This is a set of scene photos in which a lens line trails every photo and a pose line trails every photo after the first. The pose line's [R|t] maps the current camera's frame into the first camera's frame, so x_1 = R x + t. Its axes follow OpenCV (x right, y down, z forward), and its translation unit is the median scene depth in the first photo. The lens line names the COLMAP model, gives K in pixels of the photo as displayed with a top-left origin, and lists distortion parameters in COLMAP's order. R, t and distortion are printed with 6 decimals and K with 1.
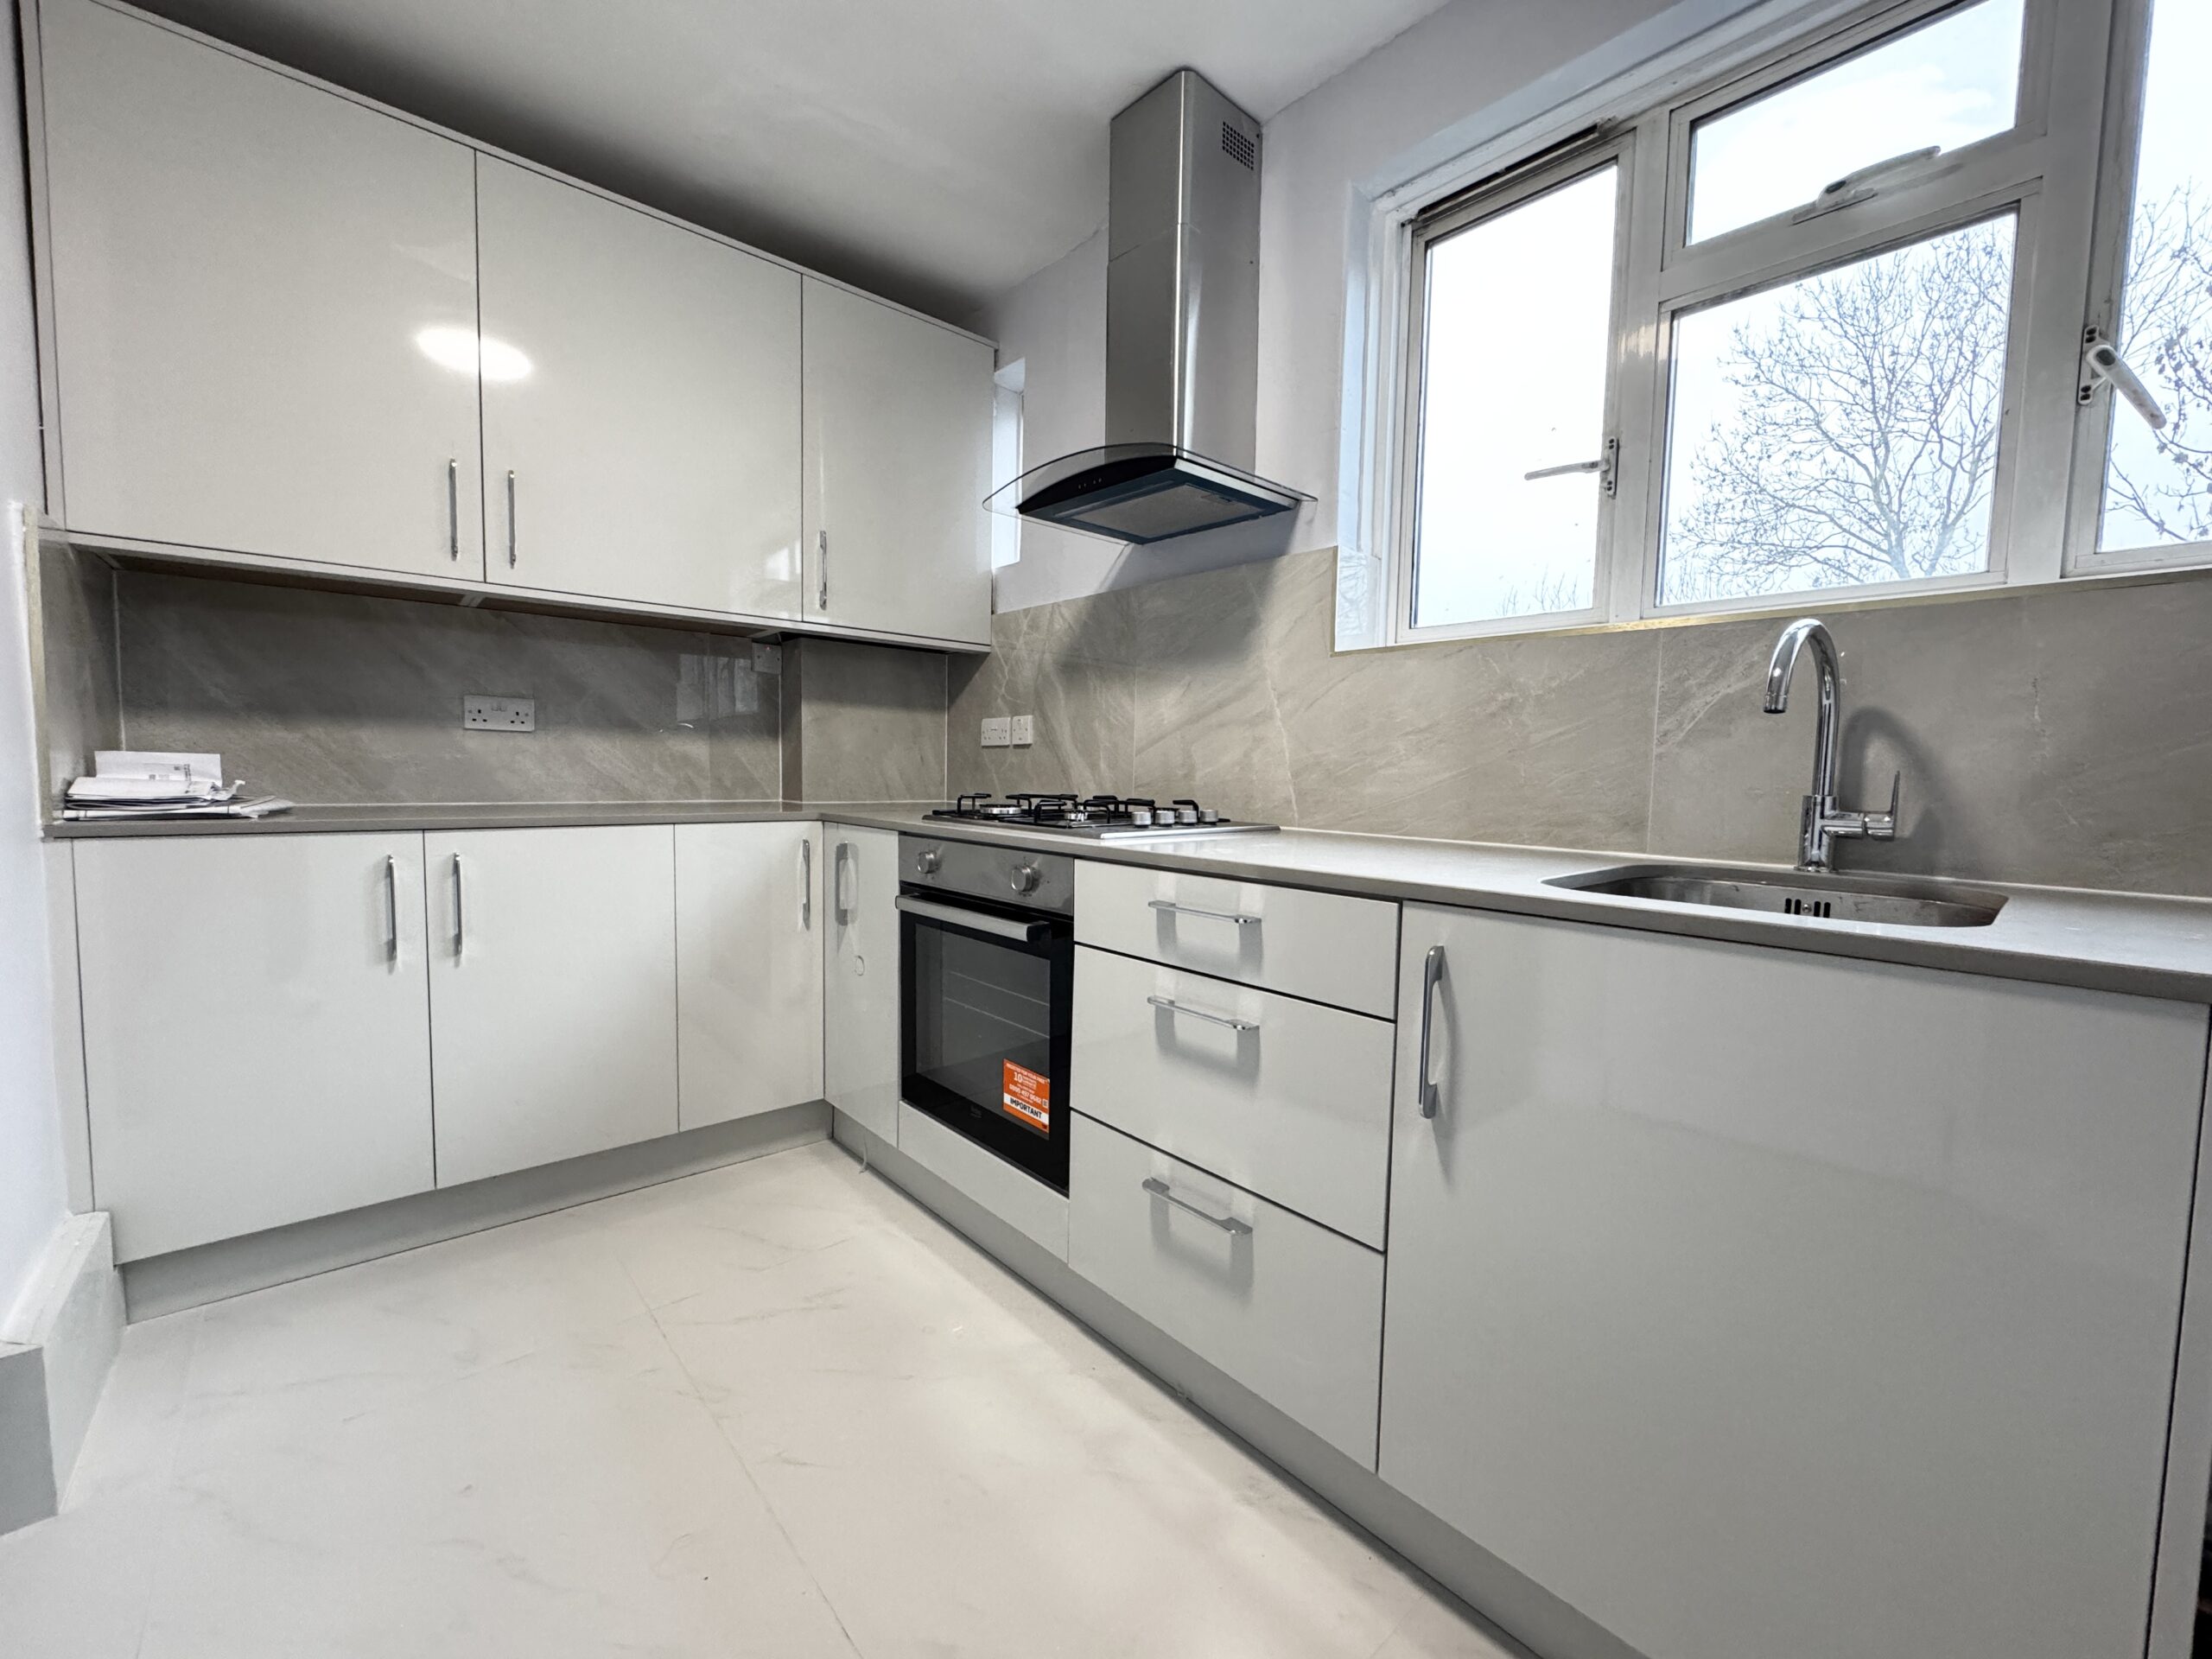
lens RADIAL K [[885.1, 0, 1104.0], [0, 885.1, 832.6], [0, 0, 1]] dist [-0.003221, 0.000648]
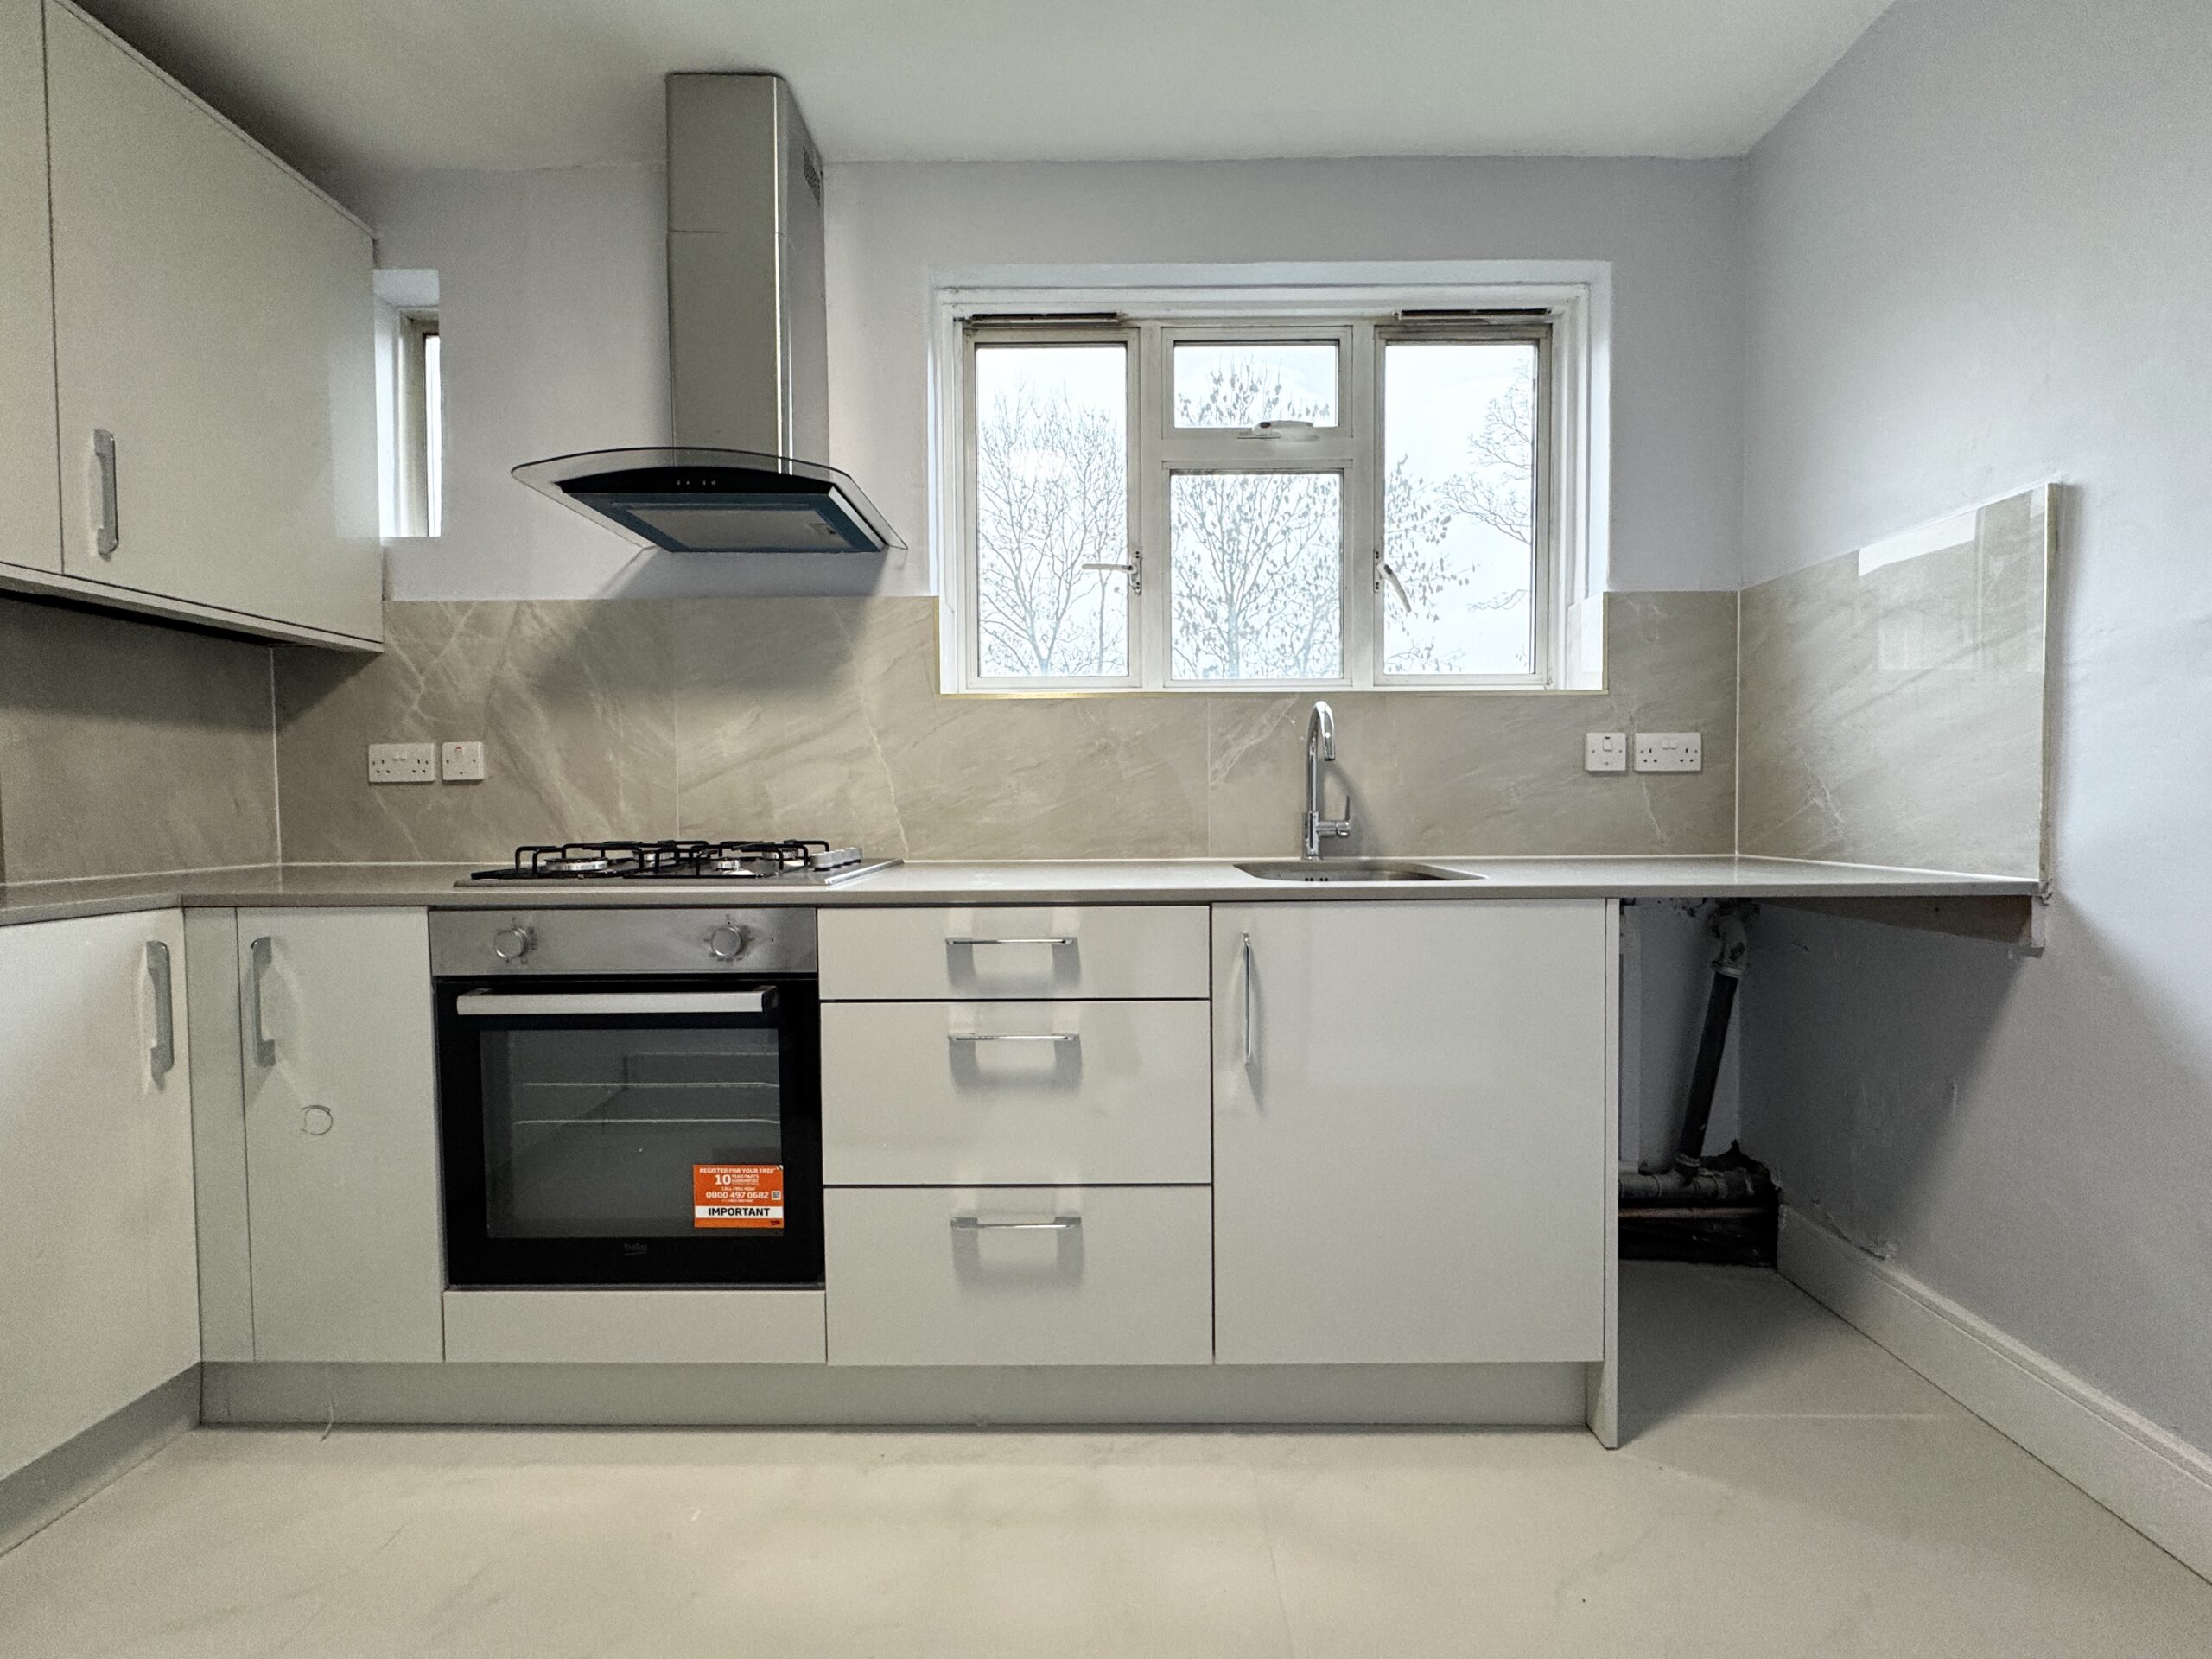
lens RADIAL K [[885.1, 0, 1105.9], [0, 885.1, 832.3], [0, 0, 1]] dist [-0.003221, 0.000648]
pose [[0.674381, -0.049772, 0.736704, -0.405127], [0.073690, 0.997281, -0.000079, -0.021778], [-0.734697, 0.054341, 0.676215, 0.134445]]
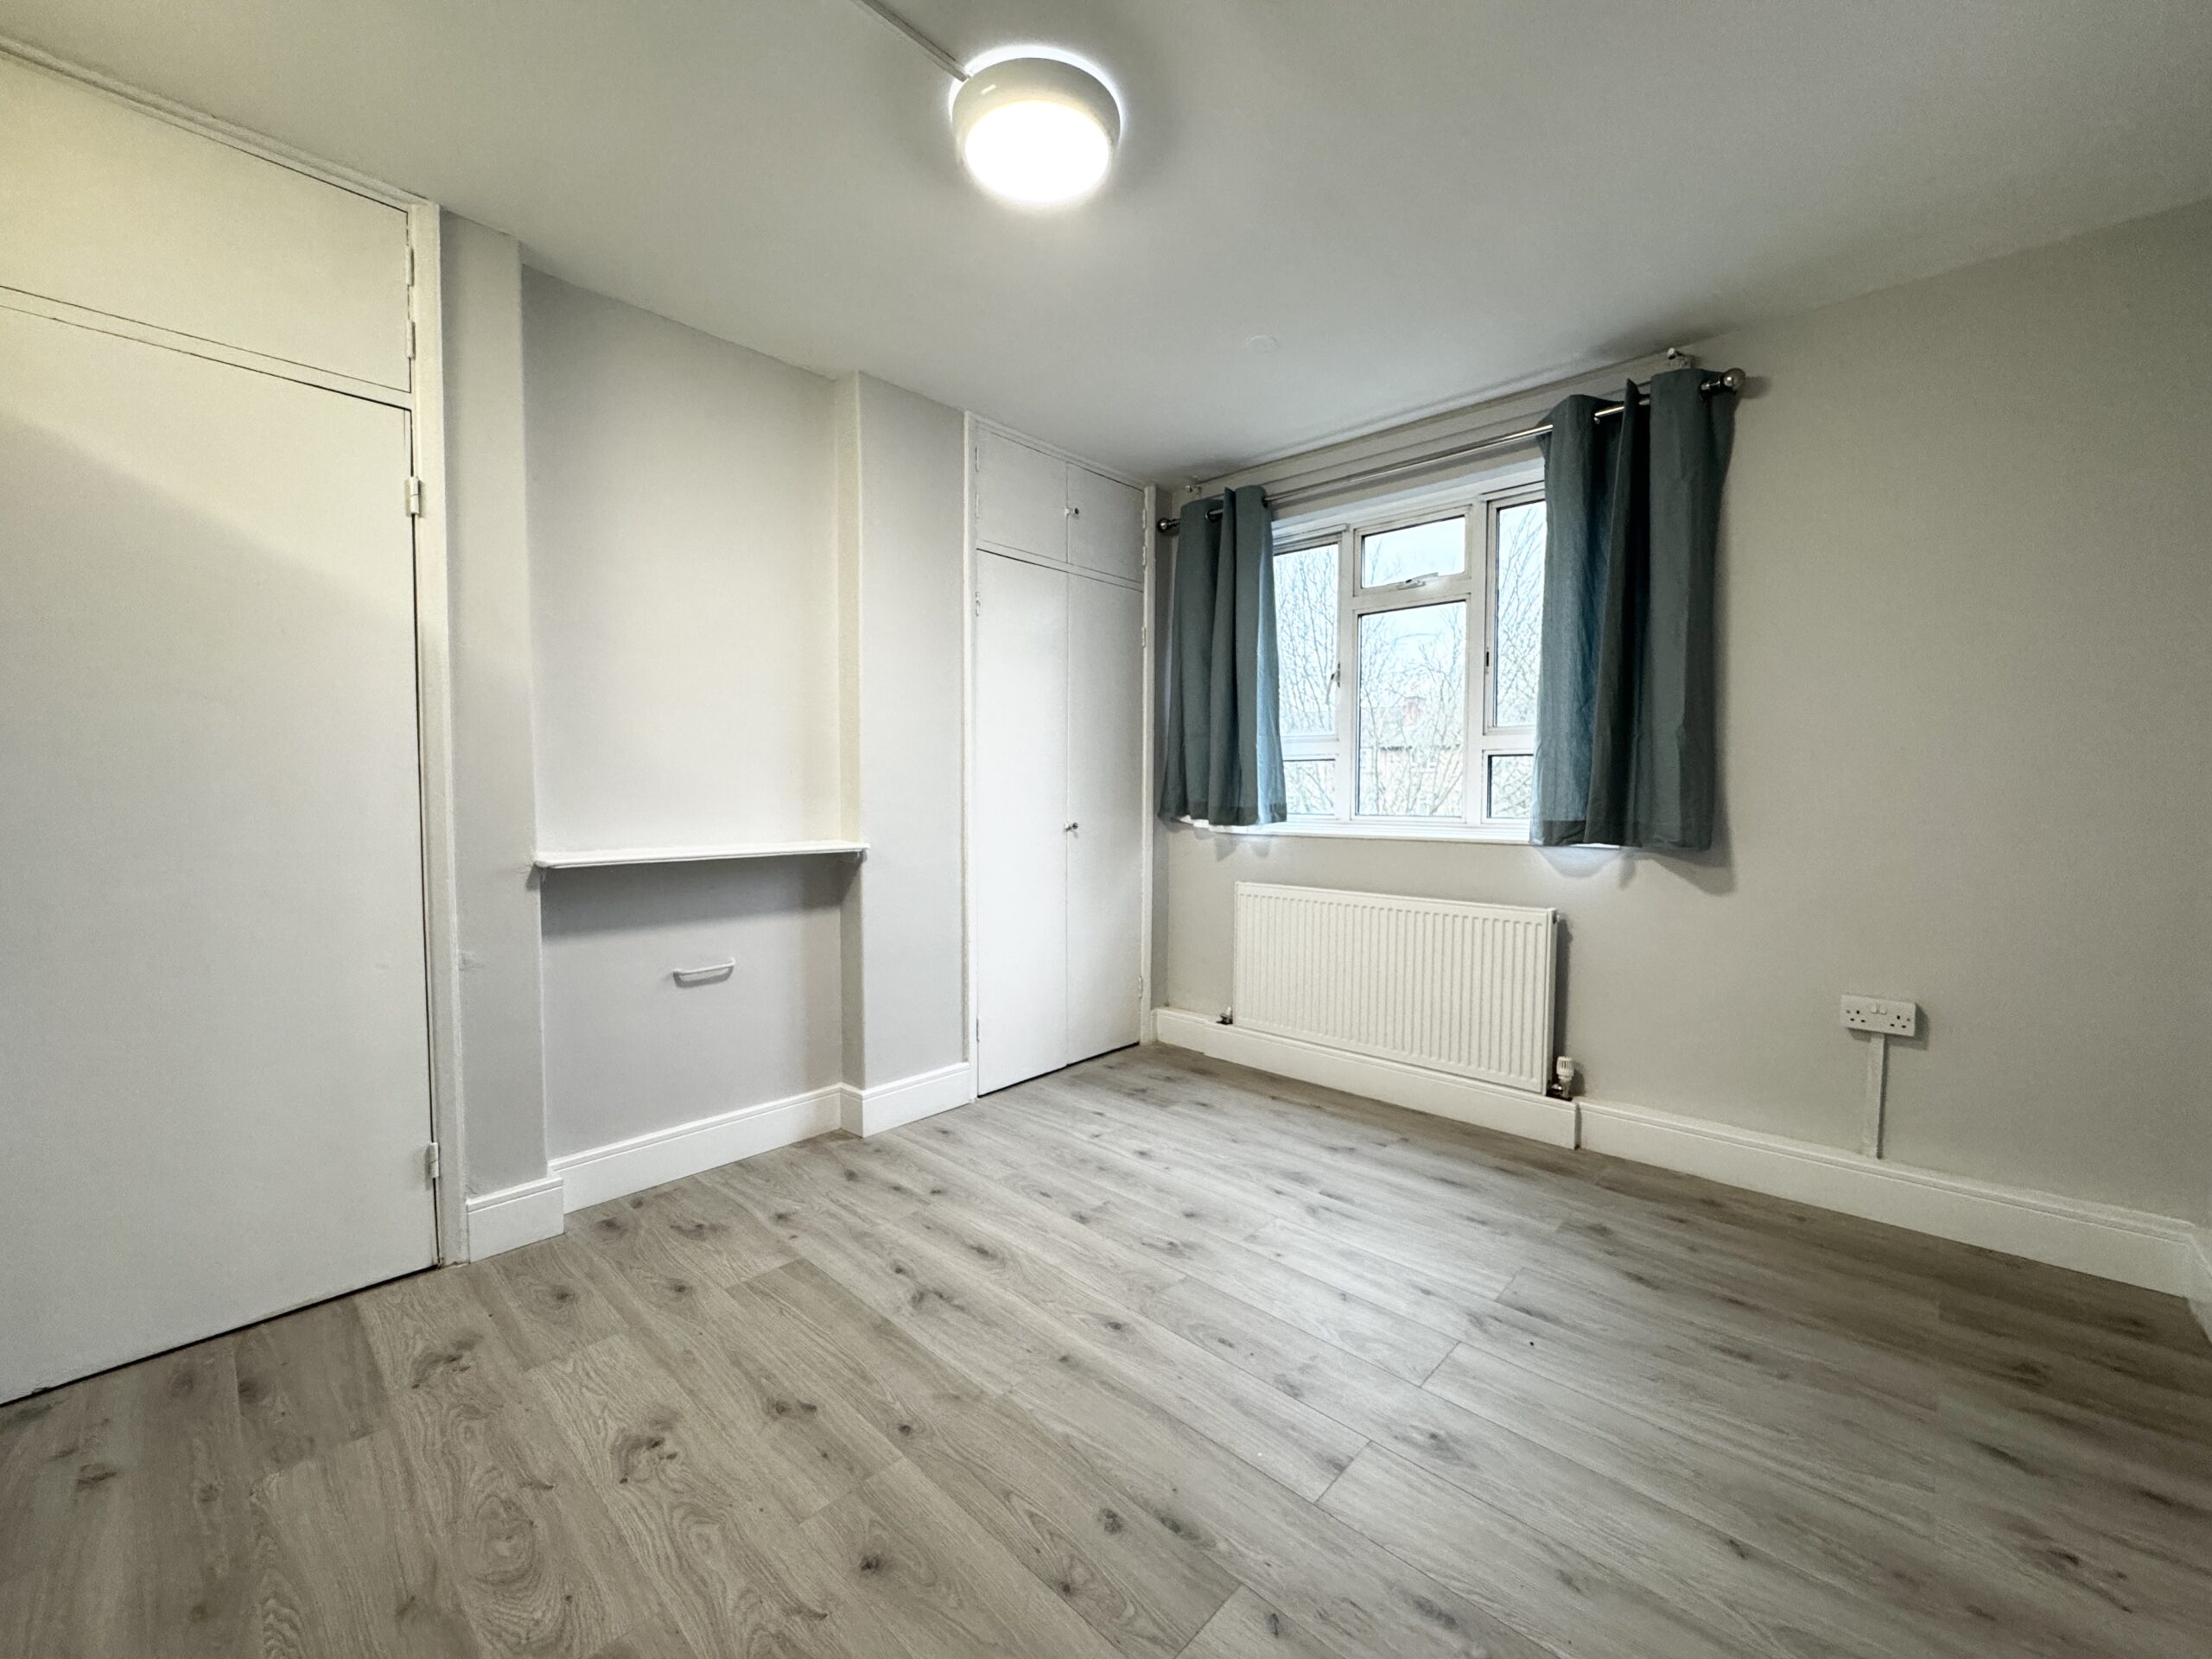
lens RADIAL K [[885.1, 0, 1091.5], [0, 885.1, 837.6], [0, 0, 1]] dist [-0.003221, 0.000648]
pose [[0.996182, -0.029861, 0.082033, -0.217558], [0.031078, 0.999424, -0.013601, -0.001183], [-0.081580, 0.016099, 0.996537, -1.033179]]
